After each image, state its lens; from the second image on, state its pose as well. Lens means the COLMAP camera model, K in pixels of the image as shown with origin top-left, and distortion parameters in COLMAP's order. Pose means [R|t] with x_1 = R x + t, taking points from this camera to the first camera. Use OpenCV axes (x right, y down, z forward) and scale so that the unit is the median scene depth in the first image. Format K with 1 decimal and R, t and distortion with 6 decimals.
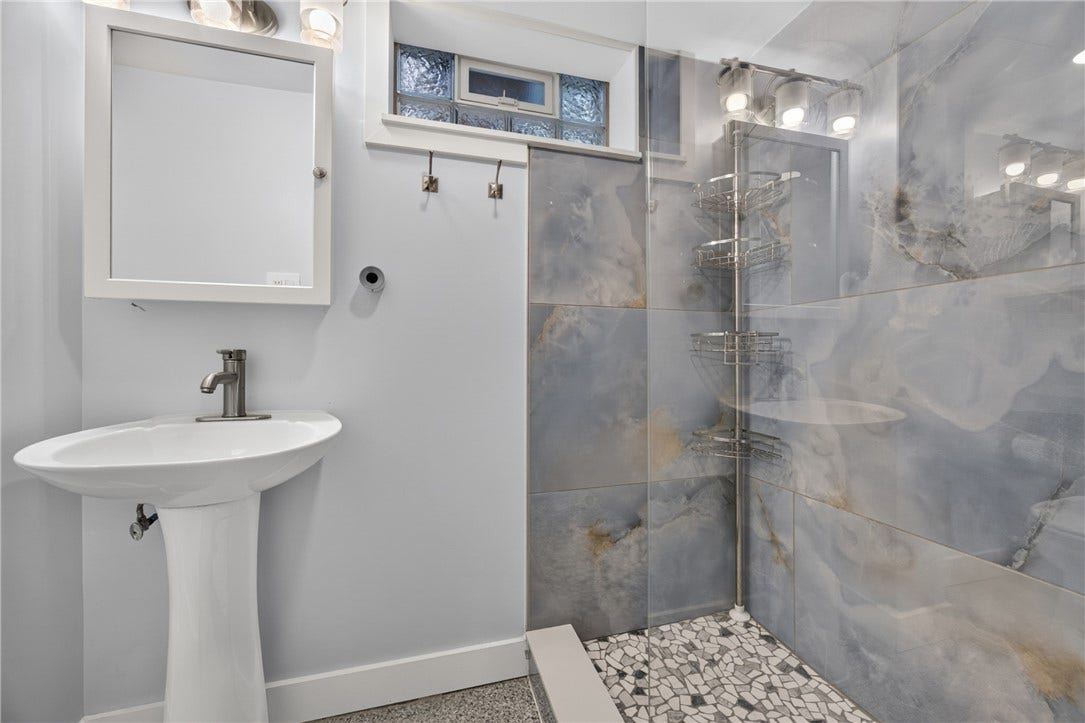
lens RADIAL K [[417.1, 0, 548.3], [0, 417.1, 341.0], [0, 0, 1]] dist [0.000317, 0.000055]
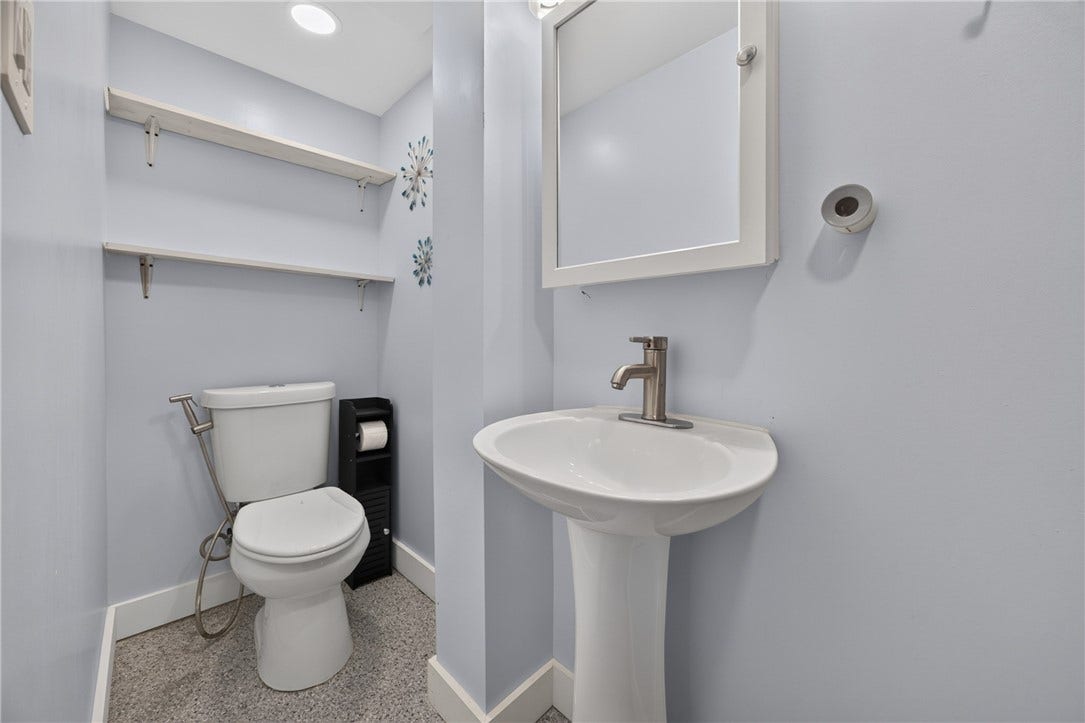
lens RADIAL K [[417.1, 0, 548.3], [0, 417.1, 341.0], [0, 0, 1]] dist [0.000317, 0.000055]
pose [[0.476557, 0.005185, -0.879129, -0.139695], [0.017999, 0.999715, 0.015653, 0.012327], [0.878960, -0.023283, 0.476328, 0.438681]]
